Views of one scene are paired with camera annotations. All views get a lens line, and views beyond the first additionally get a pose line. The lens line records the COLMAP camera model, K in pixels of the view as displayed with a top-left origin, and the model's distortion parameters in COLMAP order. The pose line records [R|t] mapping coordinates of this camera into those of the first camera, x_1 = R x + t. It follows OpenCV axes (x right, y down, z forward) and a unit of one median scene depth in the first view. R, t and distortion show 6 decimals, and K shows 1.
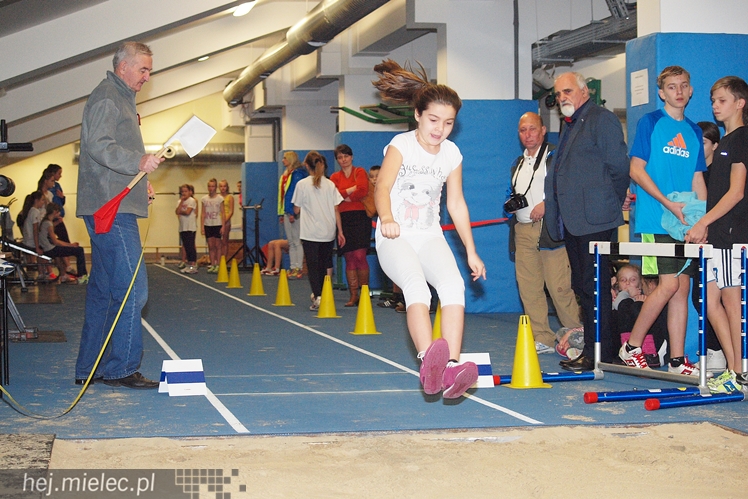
lens RADIAL K [[1875.3, 0, 372.8], [0, 1875.3, 249.8], [0, 0, 1]] dist [-0.243179, 0.026352]
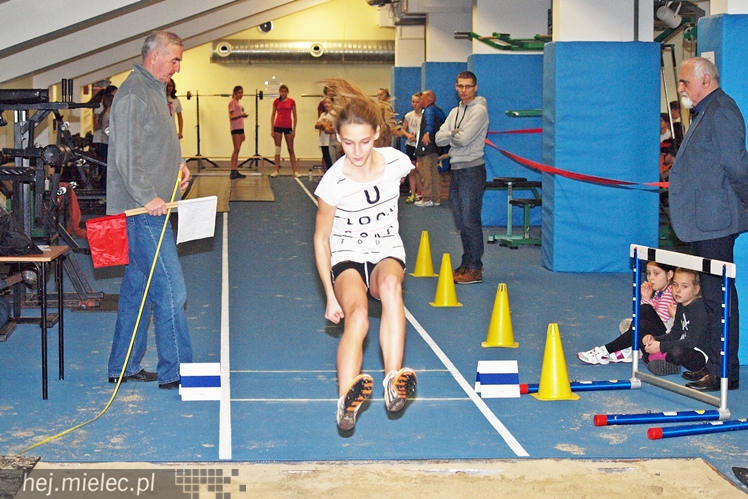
lens RADIAL K [[2174.9, 0, 332.3], [0, 2174.9, 251.9], [0, 0, 1]] dist [-0.208855, -0.595523]
pose [[0.990381, 0.020082, -0.136899, 0.118042], [-0.010404, 0.997418, 0.071051, -0.078768], [0.137972, -0.068943, 0.988034, -0.118265]]
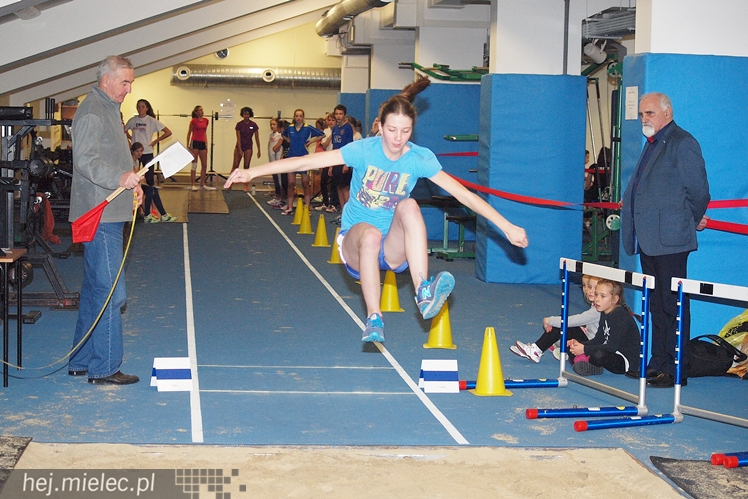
lens RADIAL K [[2027.7, 0, 372.5], [0, 2027.7, 250.3], [0, 0, 1]] dist [-0.218789, -0.572550]
pose [[0.995487, 0.038051, -0.086937, 0.110912], [-0.032599, 0.997463, 0.063290, -0.079286], [0.089125, -0.060171, 0.994201, -0.161340]]
